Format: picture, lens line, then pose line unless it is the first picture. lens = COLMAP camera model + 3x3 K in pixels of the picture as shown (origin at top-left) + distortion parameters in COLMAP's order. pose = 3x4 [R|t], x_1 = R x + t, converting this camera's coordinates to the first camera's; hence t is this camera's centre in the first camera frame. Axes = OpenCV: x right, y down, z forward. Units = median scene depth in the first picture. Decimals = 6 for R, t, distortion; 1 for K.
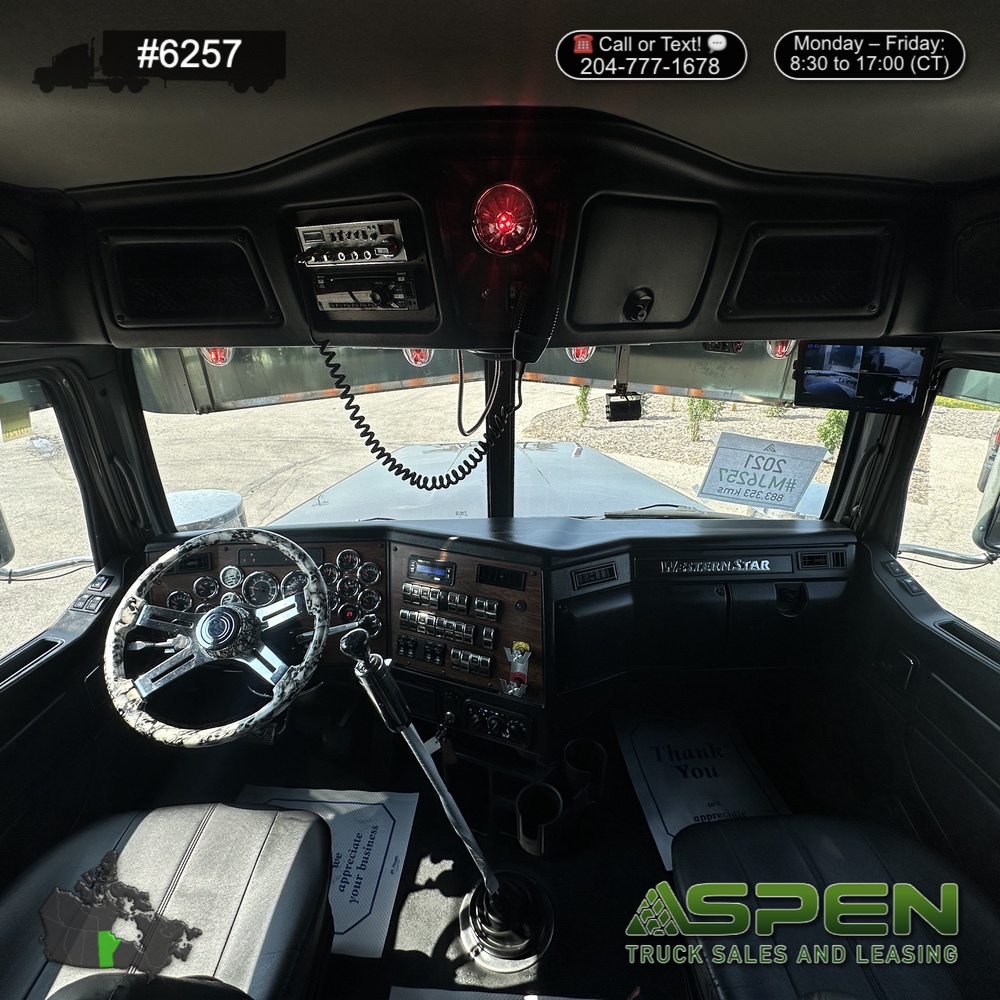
lens RADIAL K [[529.5, 0, 500.0], [0, 529.5, 500.0], [0, 0, 1]] dist [-0.001109, -0.000581]
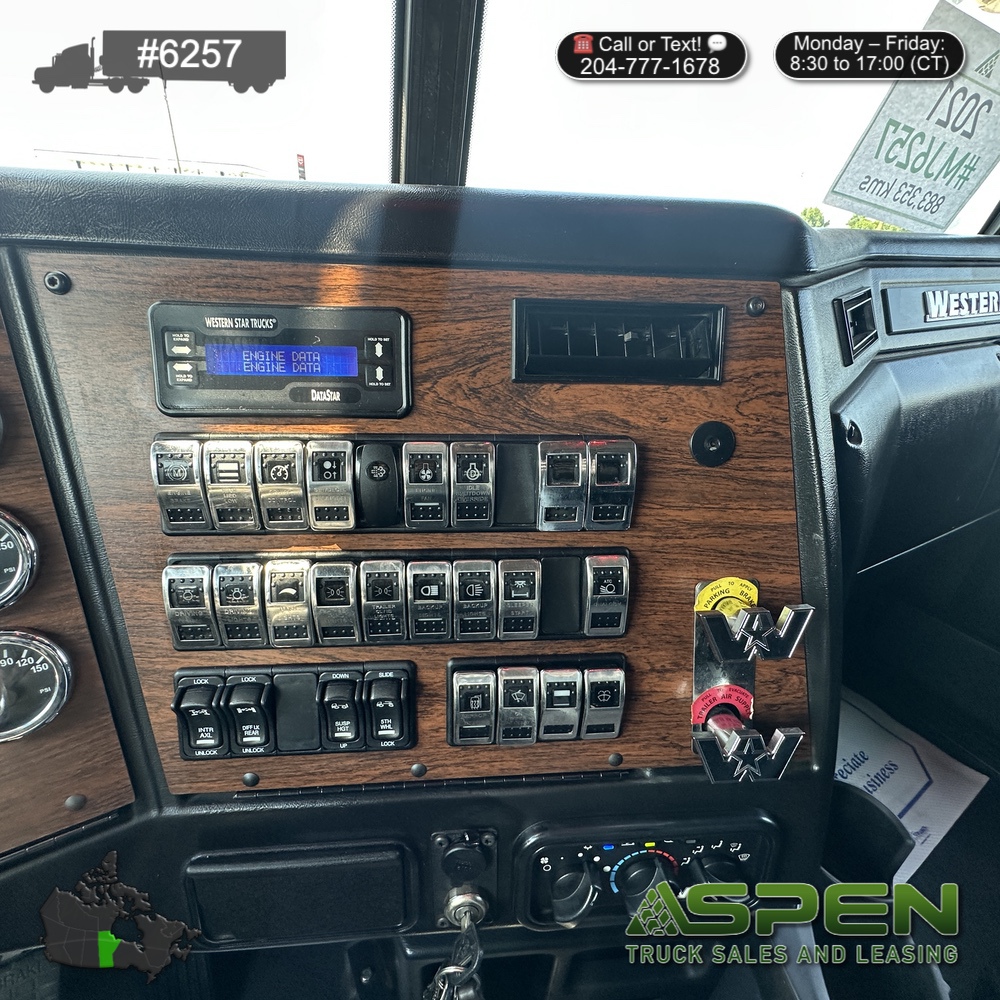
lens RADIAL K [[529.5, 0, 500.0], [0, 529.5, 500.0], [0, 0, 1]] dist [-0.001109, -0.000581]
pose [[0.883355, -0.175835, 0.434472, -0.156598], [0.109544, 0.978743, 0.173386, 0.159014], [-0.455723, -0.105568, 0.883839, 0.760270]]
